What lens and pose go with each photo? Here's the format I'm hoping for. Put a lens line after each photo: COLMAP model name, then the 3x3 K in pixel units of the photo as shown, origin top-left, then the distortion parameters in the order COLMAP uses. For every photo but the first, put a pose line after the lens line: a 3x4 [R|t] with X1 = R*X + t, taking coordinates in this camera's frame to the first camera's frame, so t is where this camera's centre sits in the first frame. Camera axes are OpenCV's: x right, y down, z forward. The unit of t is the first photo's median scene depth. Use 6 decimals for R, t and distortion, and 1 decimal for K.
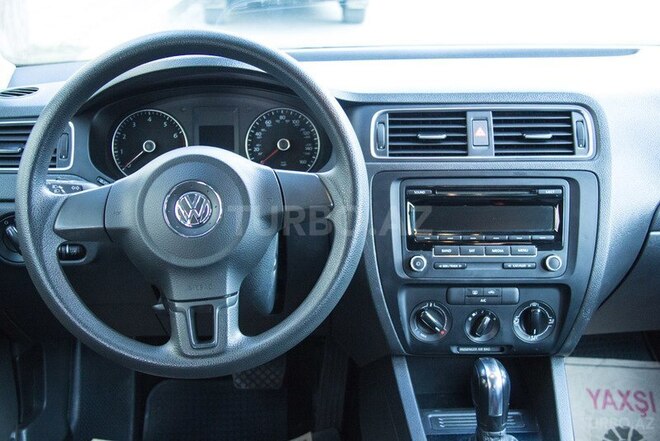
lens RADIAL K [[811.4, 0, 340.6], [0, 811.4, 213.2], [0, 0, 1]] dist [0.052004, 0.000000]
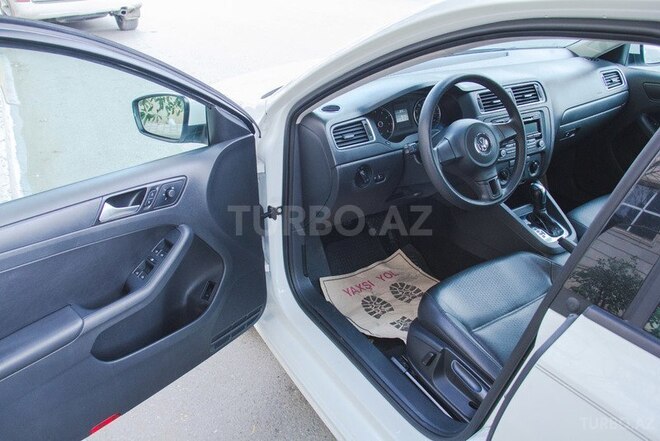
lens RADIAL K [[543.3, 0, 333.6], [0, 543.3, 208.8], [0, 0, 1]] dist [-0.173545, 0.105910]
pose [[0.888058, -0.233843, 0.395816, -1.029549], [0.179964, 0.969089, 0.168757, -0.139495], [-0.423044, -0.078633, 0.902691, -0.256585]]
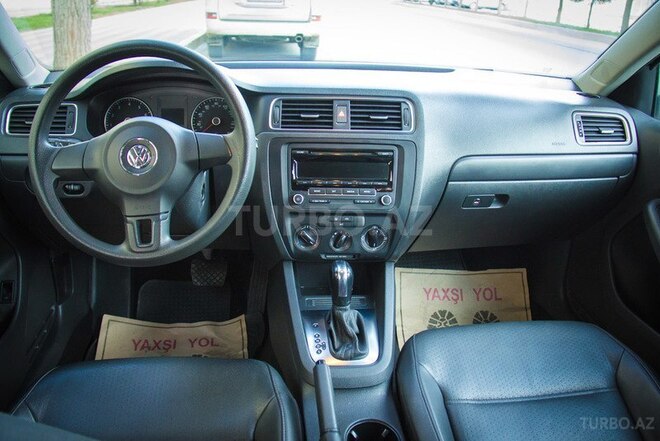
lens RADIAL K [[543.3, 0, 335.9], [0, 543.3, 218.0], [0, 0, 1]] dist [-0.173545, 0.105910]
pose [[0.998335, 0.014649, 0.055798, 0.108392], [-0.017779, 0.998271, 0.056021, 0.038463], [-0.054880, -0.056920, 0.996869, -0.016524]]
